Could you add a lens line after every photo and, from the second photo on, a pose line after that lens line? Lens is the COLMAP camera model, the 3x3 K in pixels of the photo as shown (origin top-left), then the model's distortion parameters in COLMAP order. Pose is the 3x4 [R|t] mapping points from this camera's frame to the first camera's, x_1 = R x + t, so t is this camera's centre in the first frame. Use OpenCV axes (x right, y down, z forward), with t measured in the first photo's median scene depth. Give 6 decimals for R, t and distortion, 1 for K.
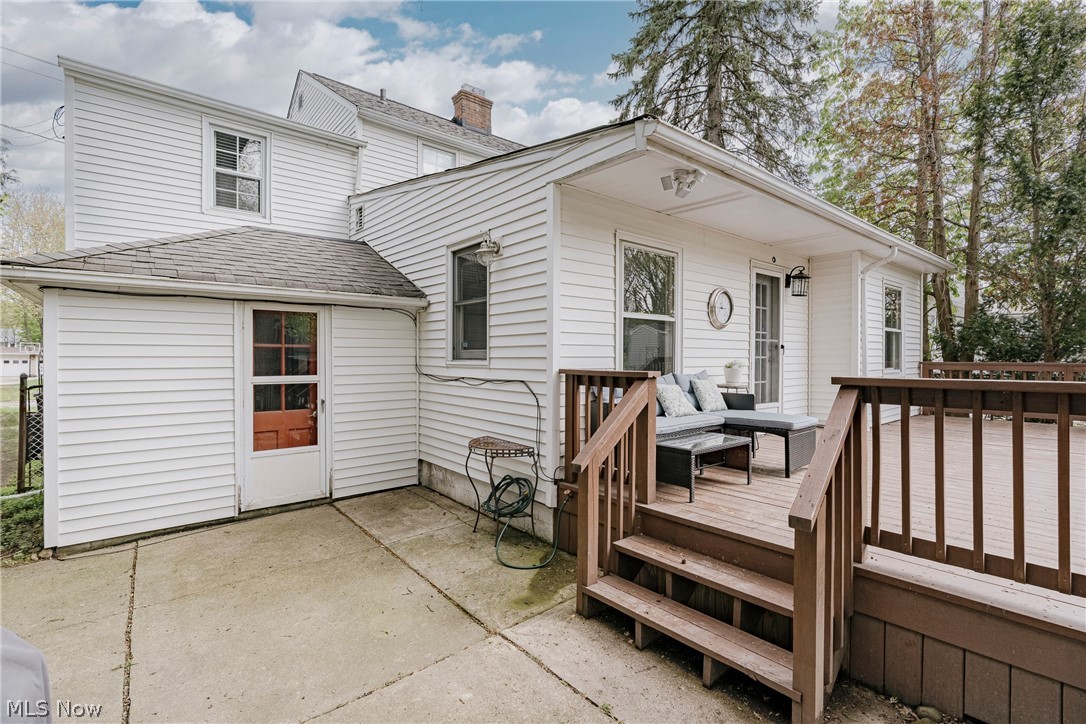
lens RADIAL K [[497.2, 0, 543.0], [0, 497.2, 362.0], [0, 0, 1]] dist [-0.001514, -0.000582]
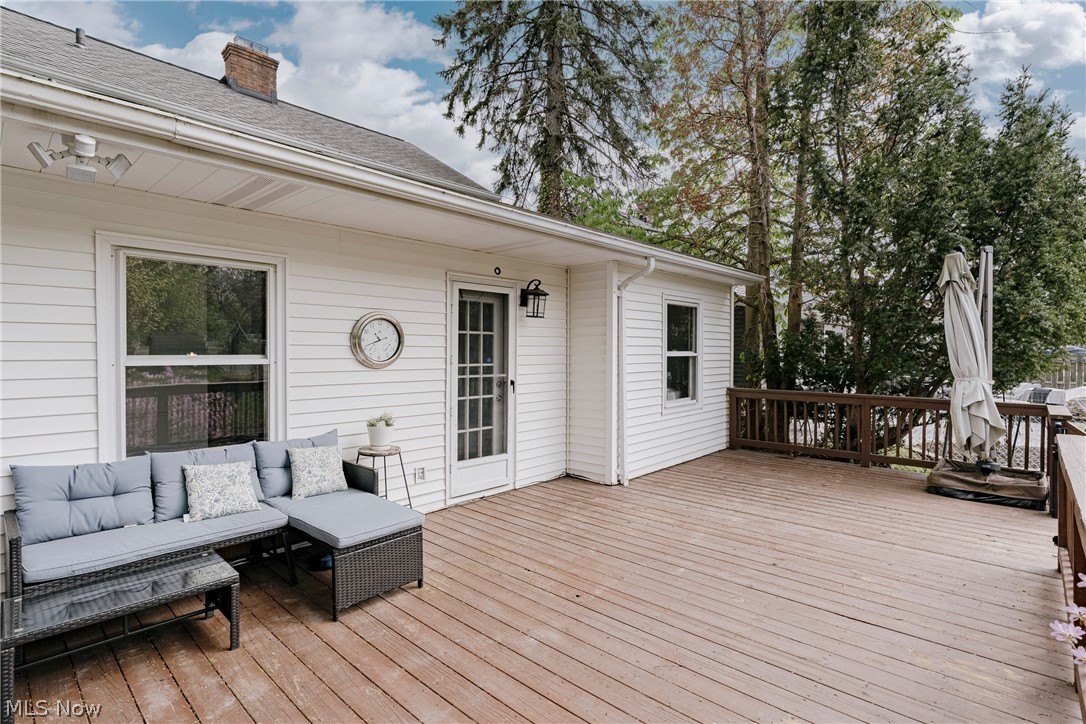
lens RADIAL K [[527.7, 0, 543.0], [0, 527.7, 362.0], [0, 0, 1]] dist [0.004417, 0.000199]
pose [[0.991608, -0.005884, 0.129149, 0.379124], [0.005627, 0.999981, 0.002351, -0.058140], [-0.129160, -0.001604, 0.991622, 0.154063]]
